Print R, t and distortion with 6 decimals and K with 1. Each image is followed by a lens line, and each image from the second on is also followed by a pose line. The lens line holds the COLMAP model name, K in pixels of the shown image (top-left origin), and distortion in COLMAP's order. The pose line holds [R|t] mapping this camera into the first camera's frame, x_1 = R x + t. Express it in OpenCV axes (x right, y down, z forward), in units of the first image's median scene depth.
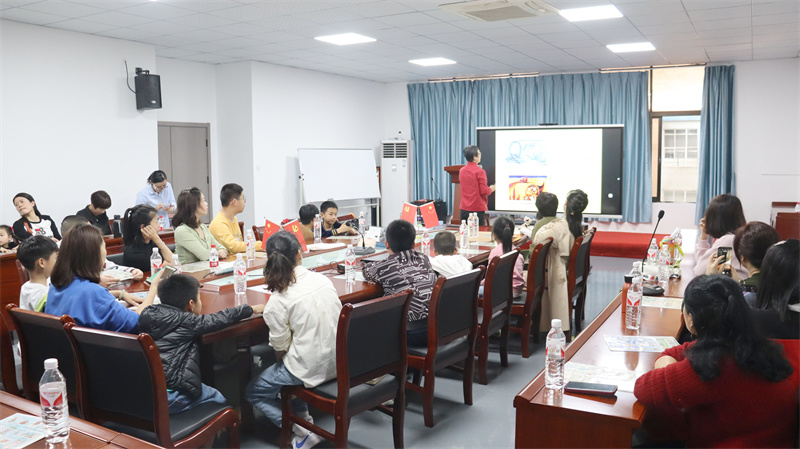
lens RADIAL K [[696.2, 0, 393.6], [0, 696.2, 226.3], [0, 0, 1]] dist [-0.108201, 0.063569]
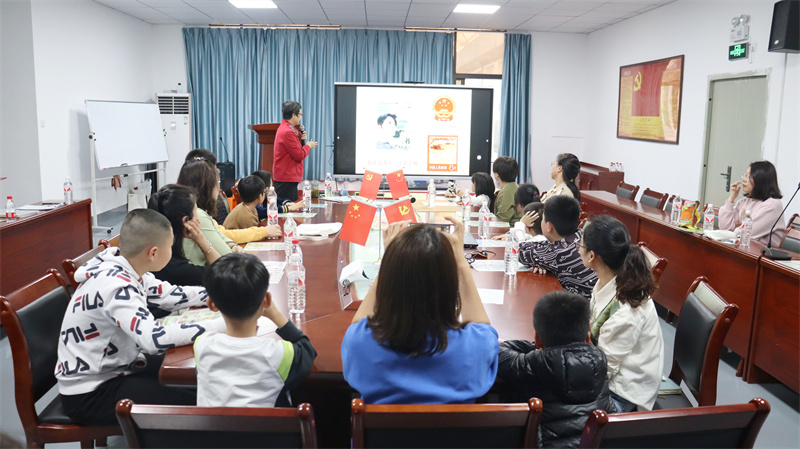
lens RADIAL K [[696.2, 0, 401.7], [0, 696.2, 221.8], [0, 0, 1]] dist [-0.108201, 0.063569]
pose [[0.856104, -0.053803, 0.513995, -0.233122], [0.025726, 0.997770, 0.061593, -0.012909], [-0.516163, -0.039507, 0.855579, 0.152434]]
